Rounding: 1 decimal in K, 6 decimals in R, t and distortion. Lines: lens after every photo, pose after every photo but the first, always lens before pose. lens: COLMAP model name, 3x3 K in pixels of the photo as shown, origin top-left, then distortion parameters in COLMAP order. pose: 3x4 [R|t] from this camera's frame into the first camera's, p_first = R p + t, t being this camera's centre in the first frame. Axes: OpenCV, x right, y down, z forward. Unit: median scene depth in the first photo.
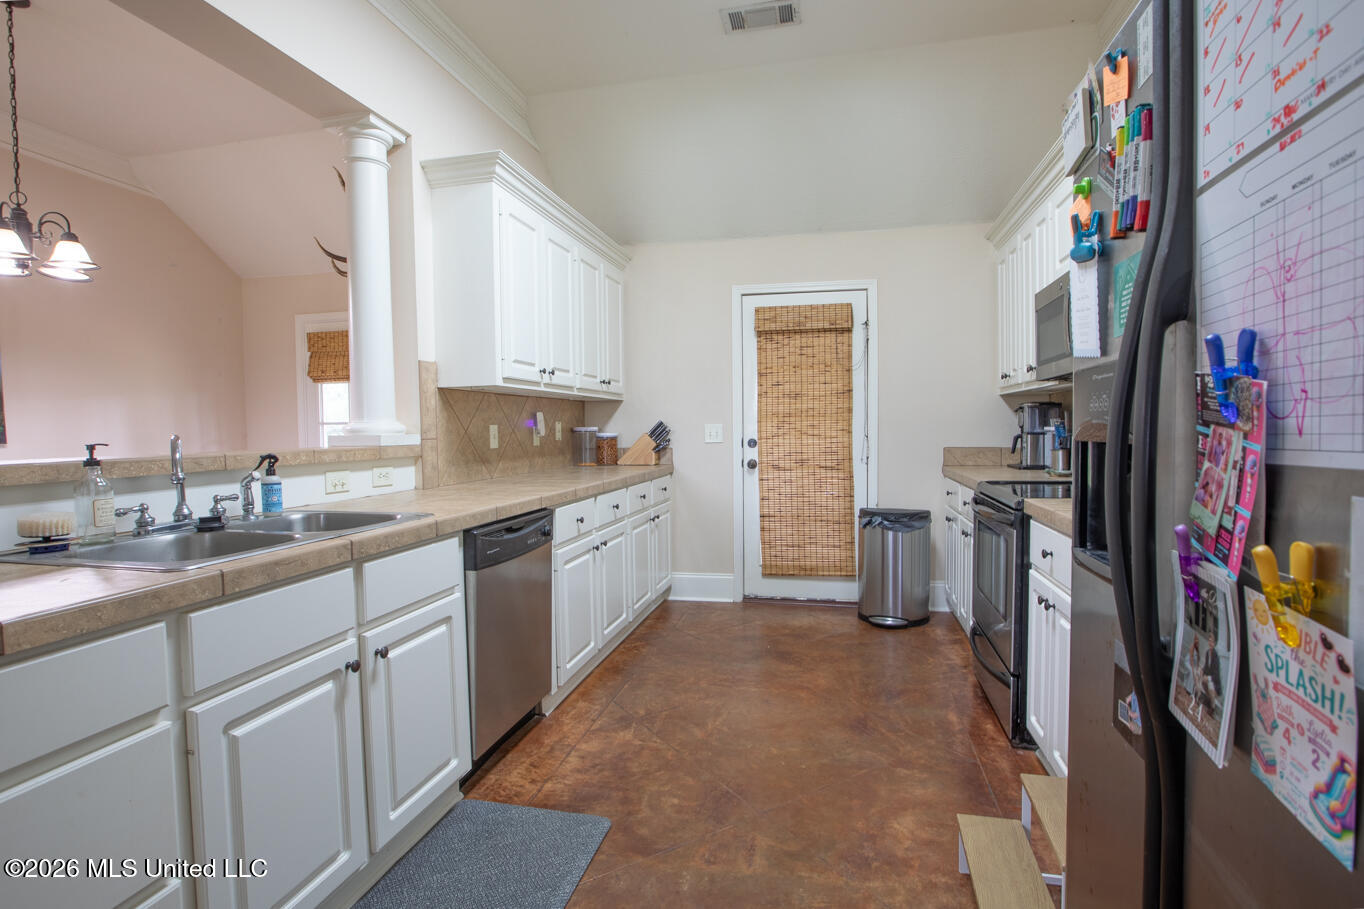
lens RADIAL K [[657.0, 0, 689.2], [0, 657.0, 455.2], [0, 0, 1]] dist [-0.058840, 0.026030]
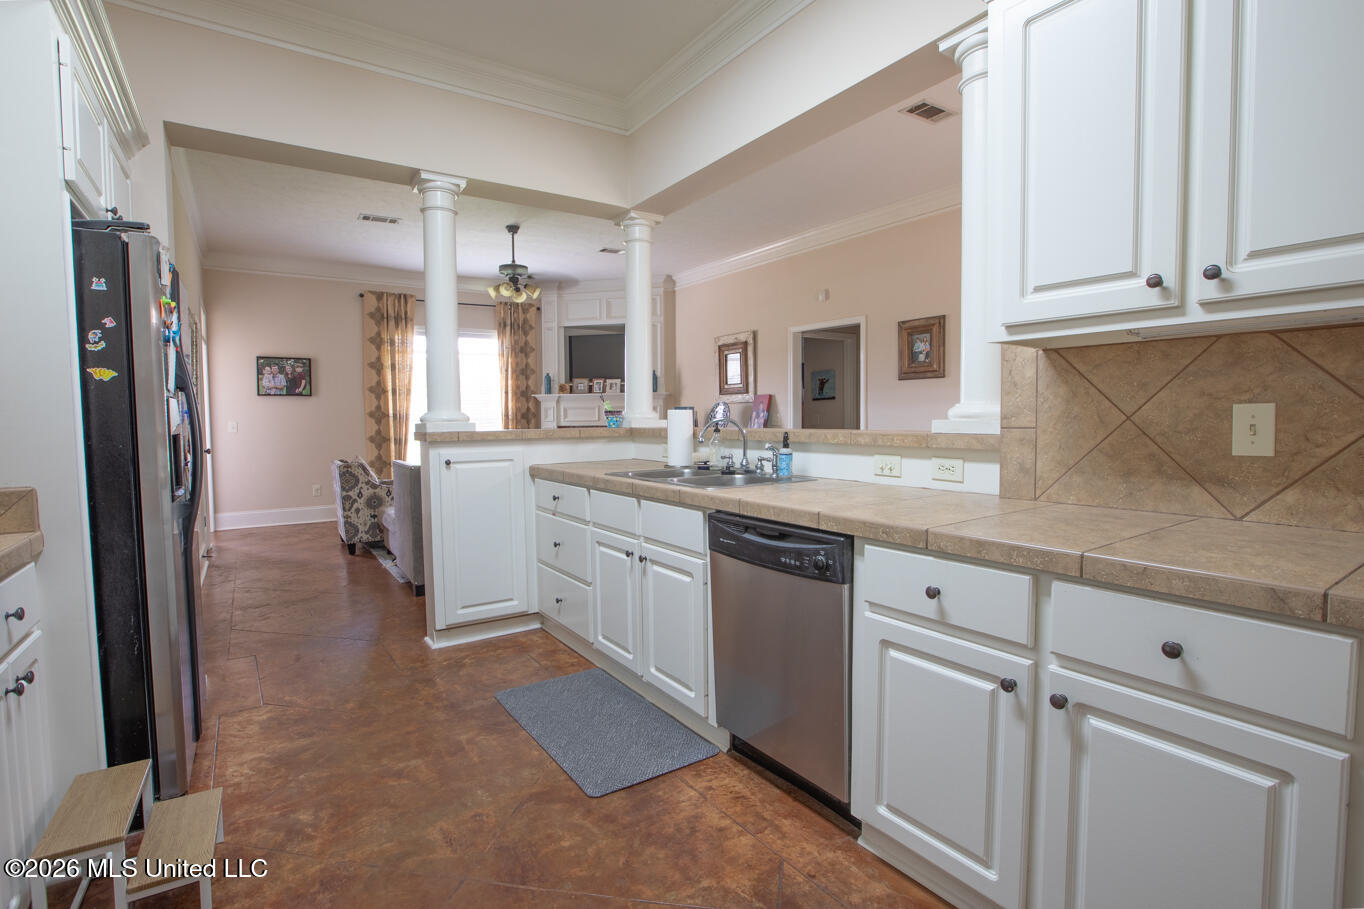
lens RADIAL K [[657.0, 0, 689.2], [0, 657.0, 455.2], [0, 0, 1]] dist [-0.058840, 0.026030]
pose [[-0.678934, 0.064208, -0.731386, 0.392948], [-0.011870, 0.995078, 0.098376, -0.068146], [0.734103, 0.075472, -0.674831, 1.394494]]
